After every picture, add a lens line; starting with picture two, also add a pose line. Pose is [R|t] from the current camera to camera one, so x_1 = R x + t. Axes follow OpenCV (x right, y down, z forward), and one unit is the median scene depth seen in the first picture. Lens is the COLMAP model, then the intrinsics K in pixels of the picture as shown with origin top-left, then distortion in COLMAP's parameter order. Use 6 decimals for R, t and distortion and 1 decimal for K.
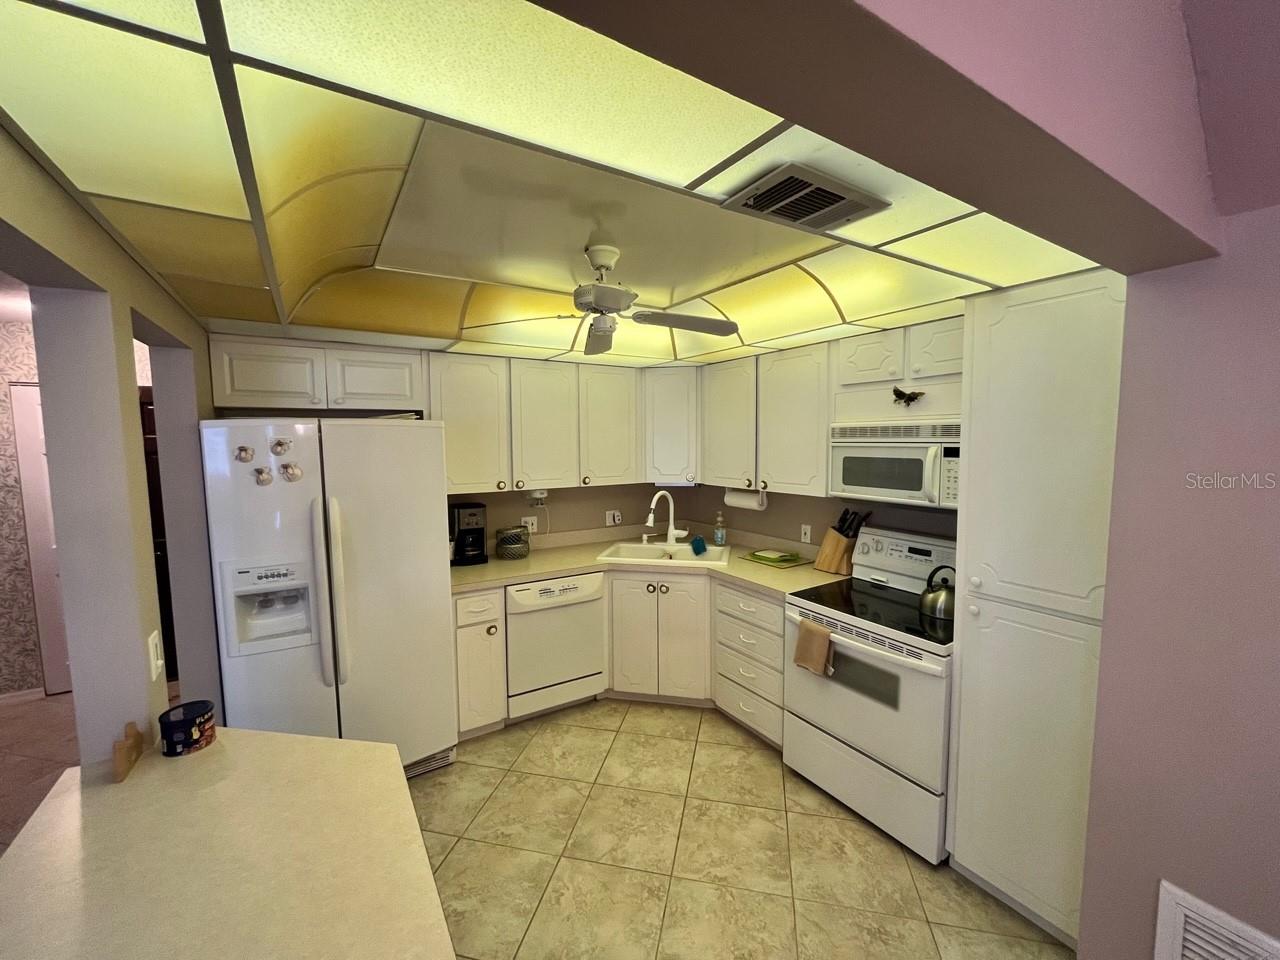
lens RADIAL K [[515.4, 0, 638.8], [0, 515.4, 477.5], [0, 0, 1]] dist [-0.002836, -0.000655]
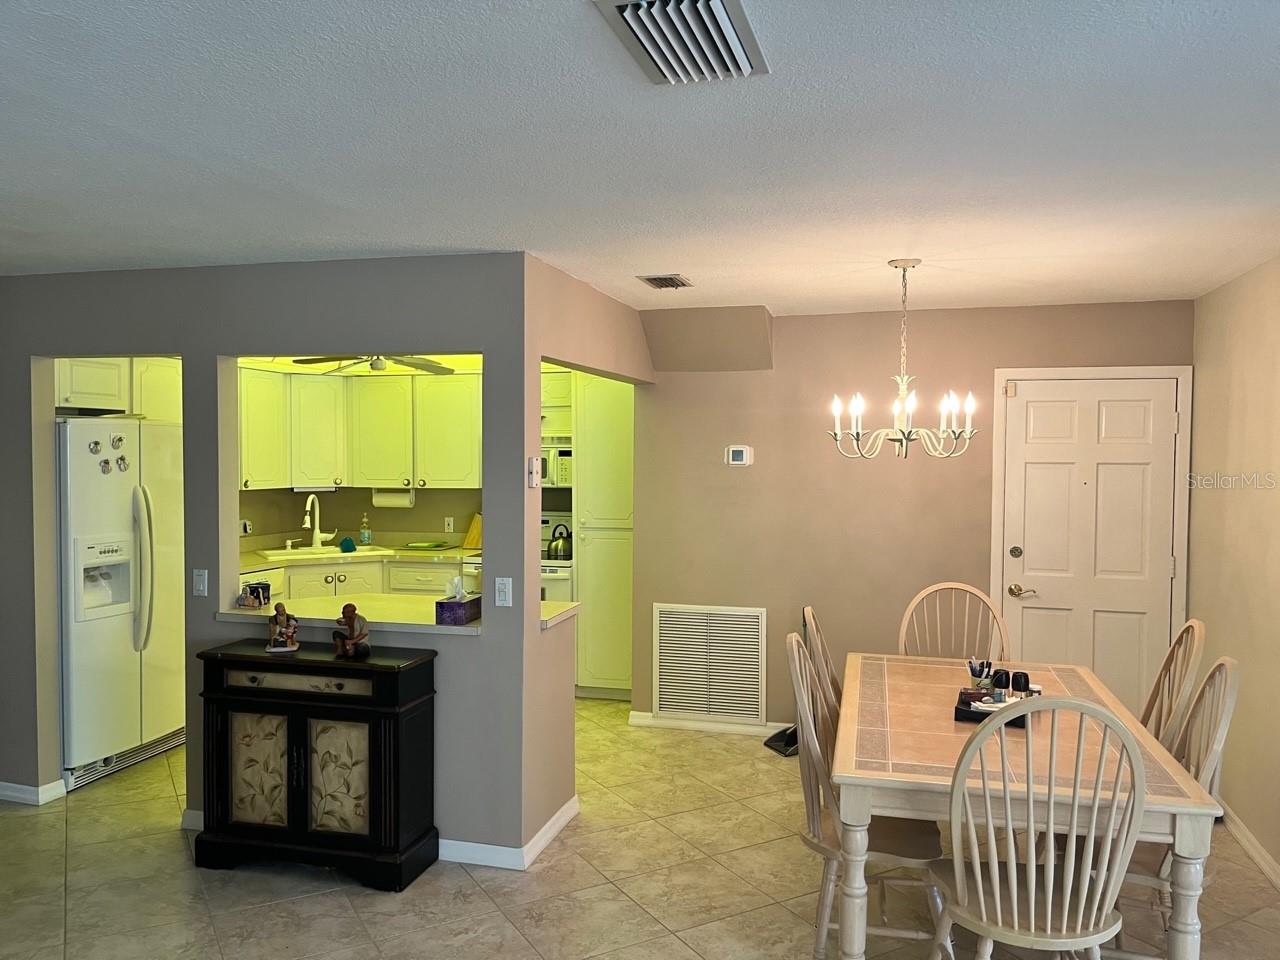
lens RADIAL K [[974.1, 0, 647.3], [0, 974.1, 483.3], [0, 0, 1]] dist [0.039059, -0.041162]
pose [[0.735144, -0.009923, 0.677838, -1.109770], [0.042937, 0.998567, -0.031949, 0.133977], [-0.676550, 0.052592, 0.734517, -1.245985]]
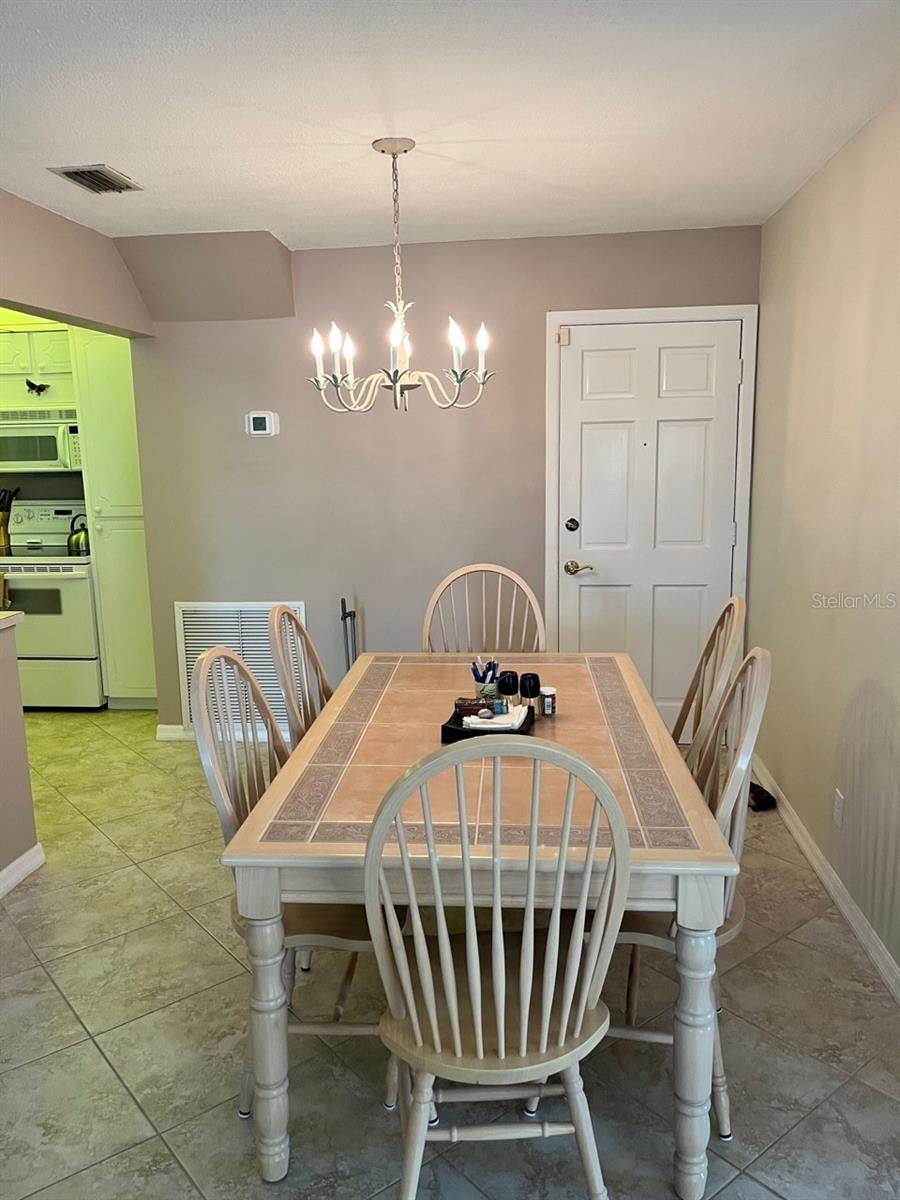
lens RADIAL K [[913.3, 0, 446.8], [0, 913.3, 600.9], [0, 0, 1]] dist [0.039059, -0.041162]
pose [[0.621071, -0.139825, 0.771181, -0.636440], [0.078874, 0.990113, 0.115999, 0.170063], [-0.779775, -0.011218, 0.625959, -1.145034]]
